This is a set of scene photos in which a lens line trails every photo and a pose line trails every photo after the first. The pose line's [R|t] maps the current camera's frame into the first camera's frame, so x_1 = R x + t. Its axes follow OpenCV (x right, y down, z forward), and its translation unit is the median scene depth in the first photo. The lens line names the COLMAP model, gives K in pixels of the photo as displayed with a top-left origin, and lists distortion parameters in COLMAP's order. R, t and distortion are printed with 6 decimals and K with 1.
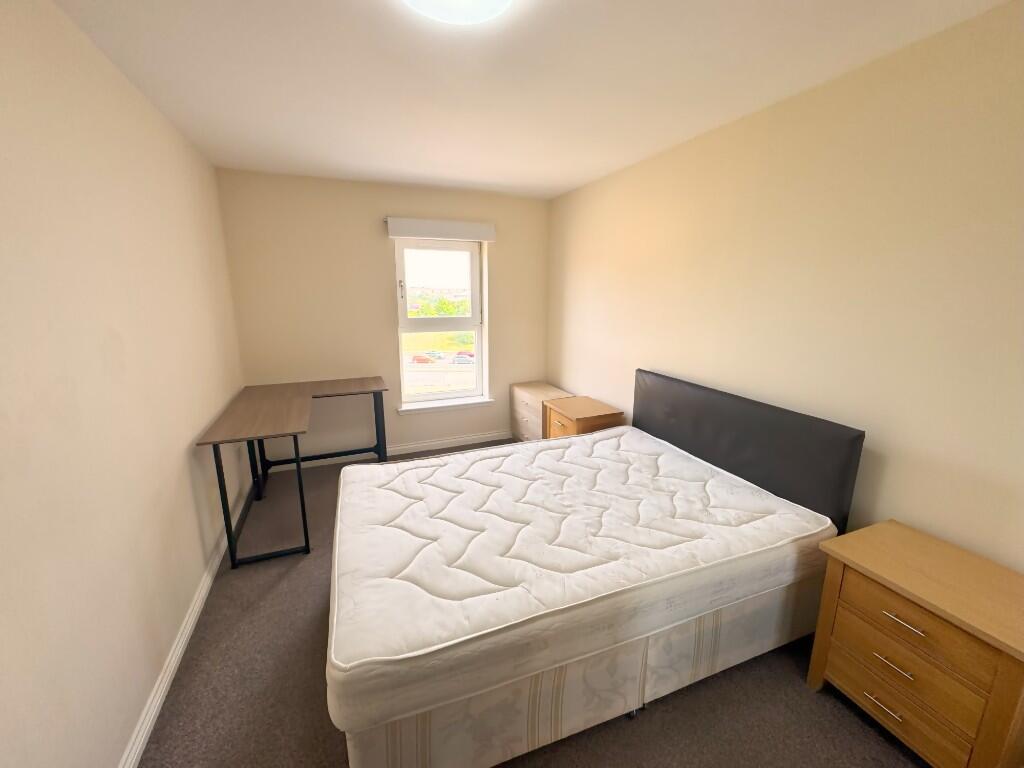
lens RADIAL K [[406.6, 0, 513.6], [0, 406.6, 381.2], [0, 0, 1]] dist [0.001074, 0.000010]
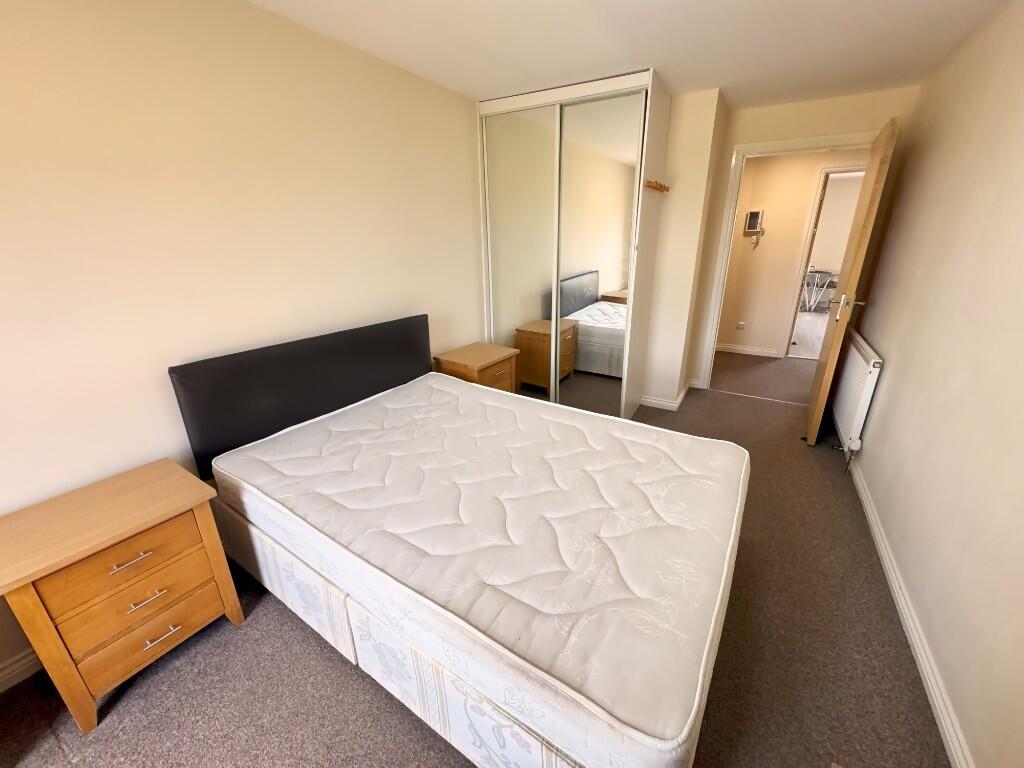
lens RADIAL K [[406.6, 0, 513.6], [0, 406.6, 381.2], [0, 0, 1]] dist [0.001074, 0.000010]
pose [[-0.595438, -0.274794, 0.754945, -0.489297], [0.176586, 0.871942, 0.456656, -0.229807], [-0.783755, 0.405223, -0.470662, 1.128408]]
